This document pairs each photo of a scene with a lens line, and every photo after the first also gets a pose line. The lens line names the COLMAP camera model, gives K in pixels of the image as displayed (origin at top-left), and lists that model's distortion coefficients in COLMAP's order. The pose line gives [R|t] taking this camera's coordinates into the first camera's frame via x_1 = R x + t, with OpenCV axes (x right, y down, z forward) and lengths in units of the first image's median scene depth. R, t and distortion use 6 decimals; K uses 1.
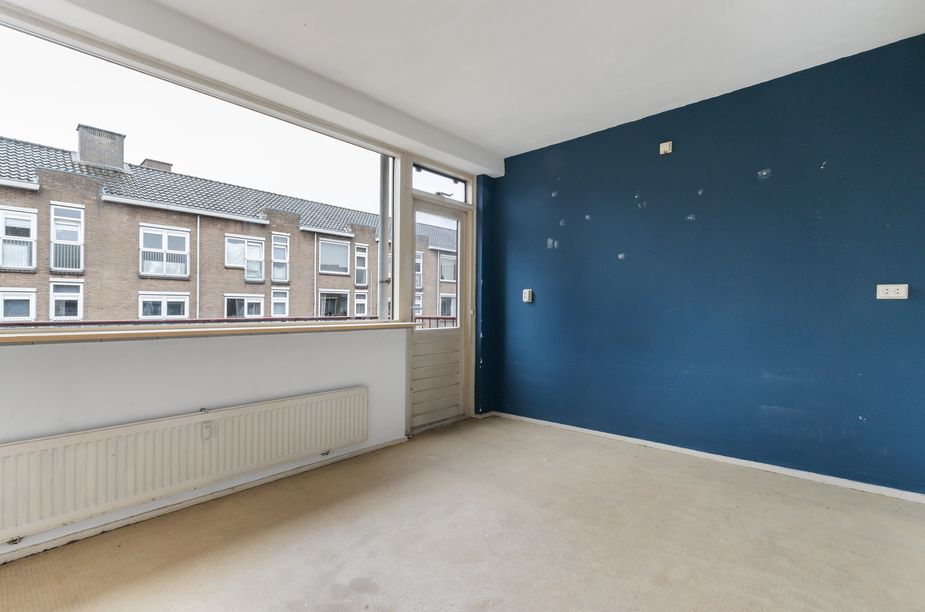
lens RADIAL K [[425.9, 0, 462.5], [0, 425.9, 308.8], [0, 0, 1]] dist [0.002889, 0.000007]
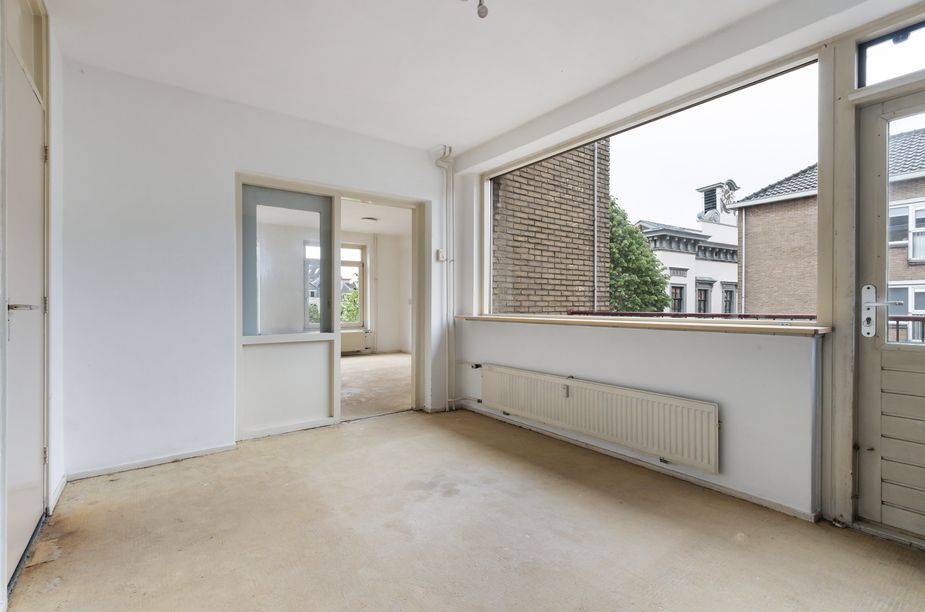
lens RADIAL K [[418.1, 0, 441.9], [0, 418.1, 301.6], [0, 0, 1]] dist [0.003899, -0.000453]
pose [[-0.227884, -0.003679, -0.973681, 0.472949], [0.004959, 0.999976, -0.004939, -0.003718], [0.973676, -0.005954, -0.227861, 0.515049]]
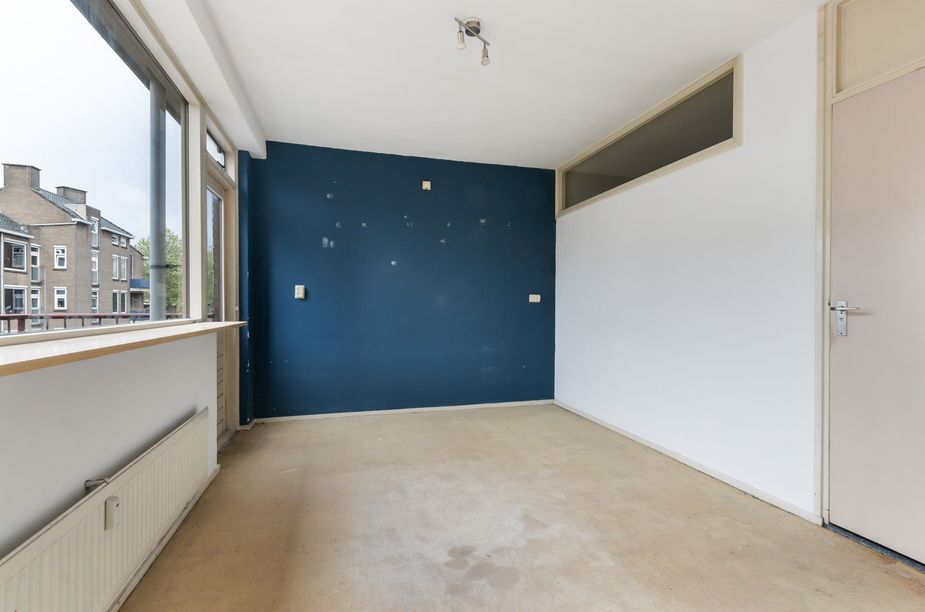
lens RADIAL K [[425.9, 0, 462.5], [0, 425.9, 308.8], [0, 0, 1]] dist [0.002889, 0.000007]
pose [[0.525720, -0.001416, 0.850656, -0.472272], [-0.009955, 0.999920, 0.007817, -0.003176], [-0.850599, -0.012578, 0.525664, 0.160187]]
